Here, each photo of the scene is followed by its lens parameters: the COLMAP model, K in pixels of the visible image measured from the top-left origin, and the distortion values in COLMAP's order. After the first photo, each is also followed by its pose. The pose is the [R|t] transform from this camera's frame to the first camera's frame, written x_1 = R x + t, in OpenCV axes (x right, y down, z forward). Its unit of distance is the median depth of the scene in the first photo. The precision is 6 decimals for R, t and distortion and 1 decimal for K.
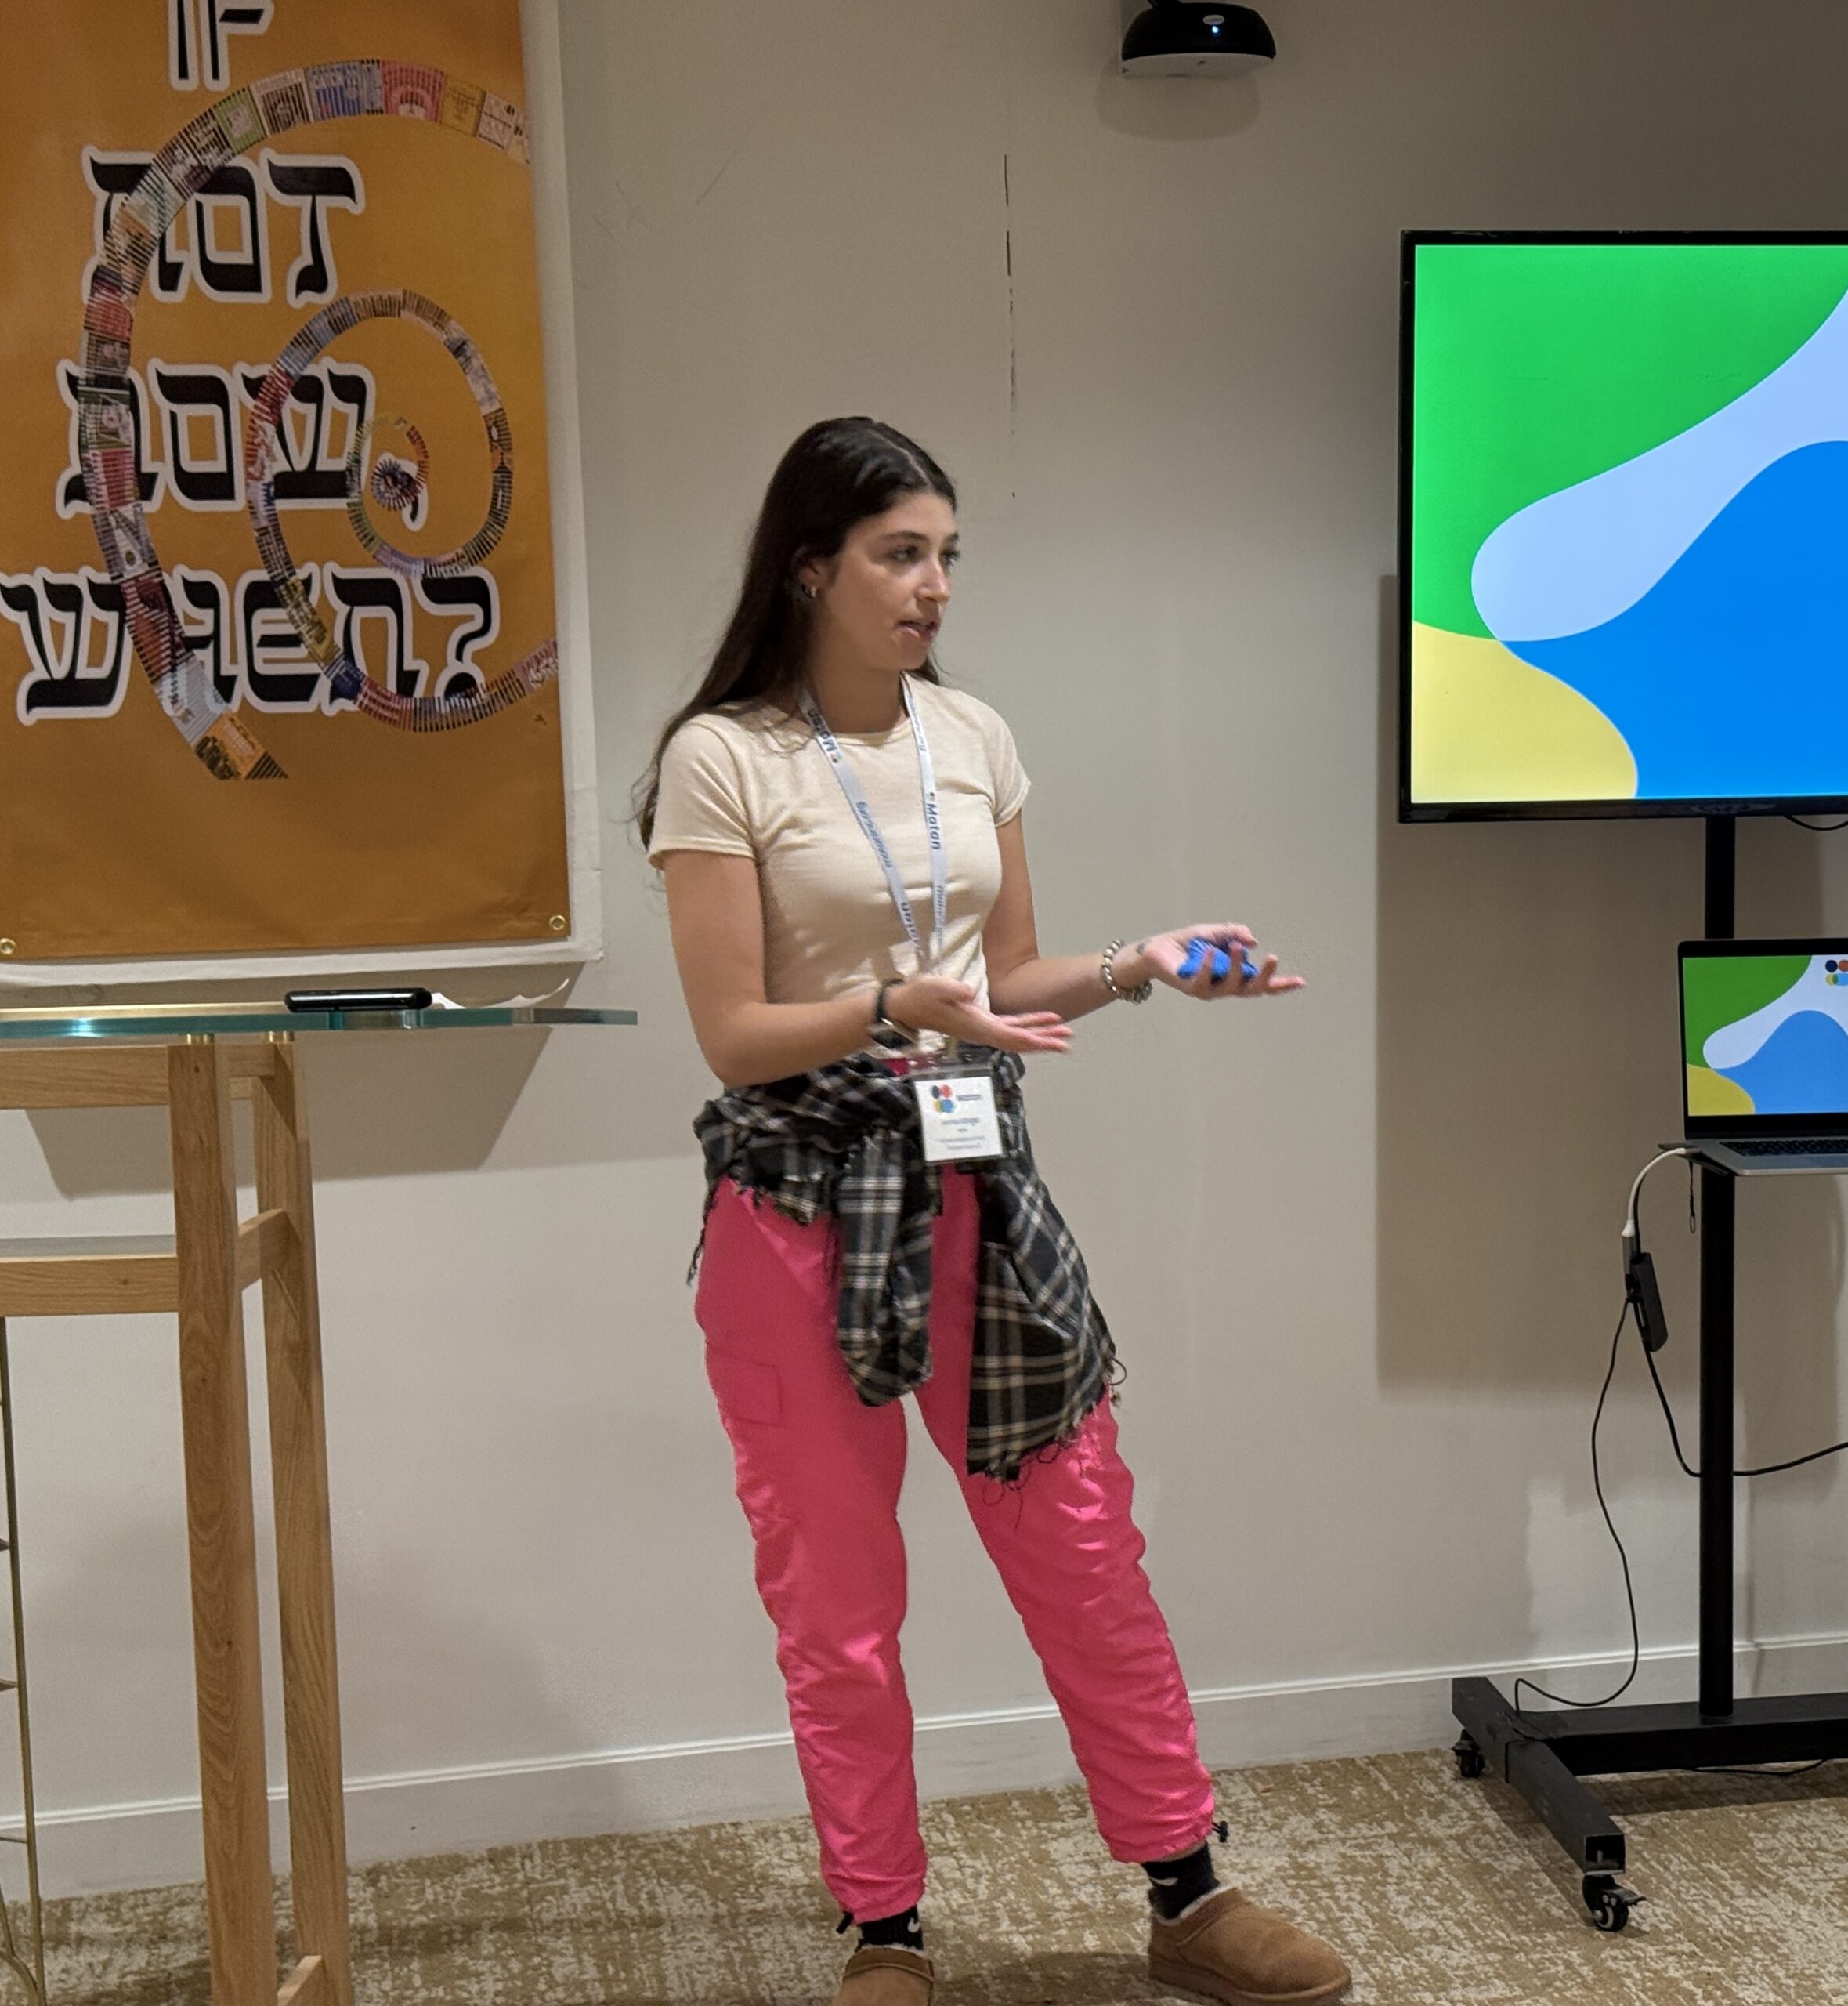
lens RADIAL K [[3705.6, 0, 1176.1], [0, 3705.6, 985.3], [0, 0, 1]] dist [0.125234, 0.000000]
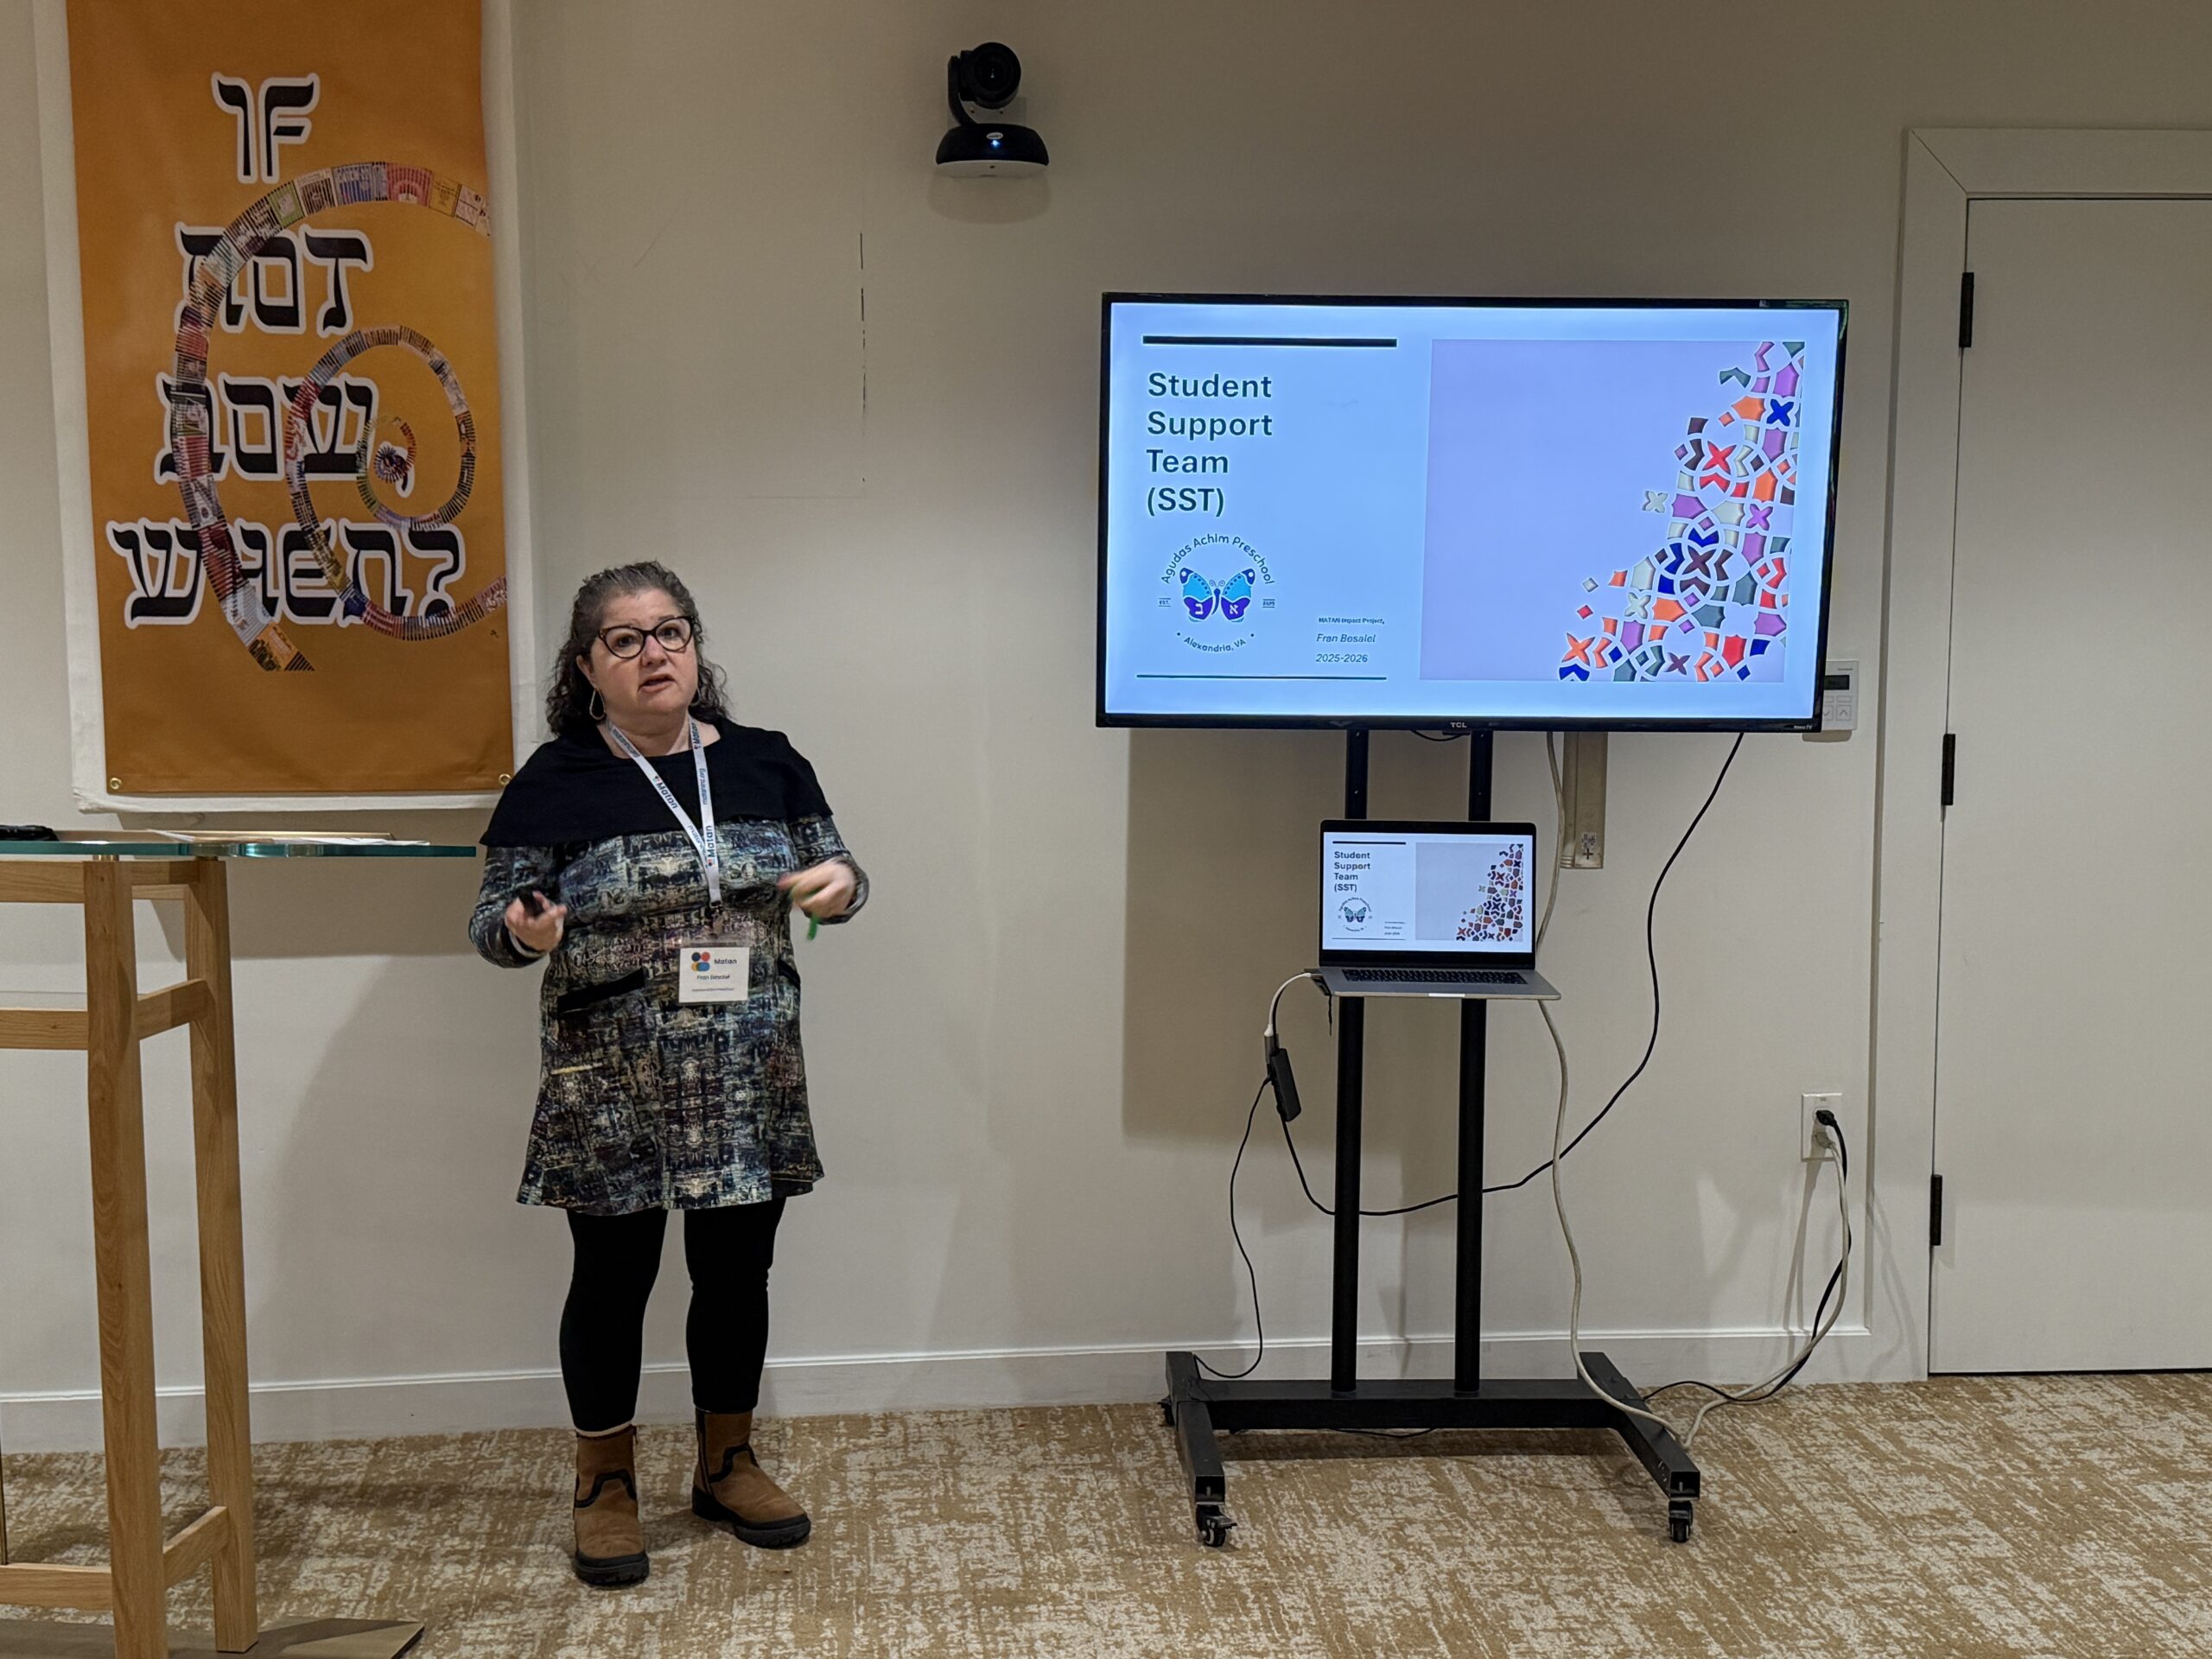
lens RADIAL K [[2653.8, 0, 1097.3], [0, 2653.8, 844.6], [0, 0, 1]] dist [0.089525, 0.000000]
pose [[0.991699, 0.035962, -0.123450, 0.184319], [-0.034762, 0.999325, 0.011861, -0.012174], [0.123793, -0.007472, 0.992280, 0.032710]]
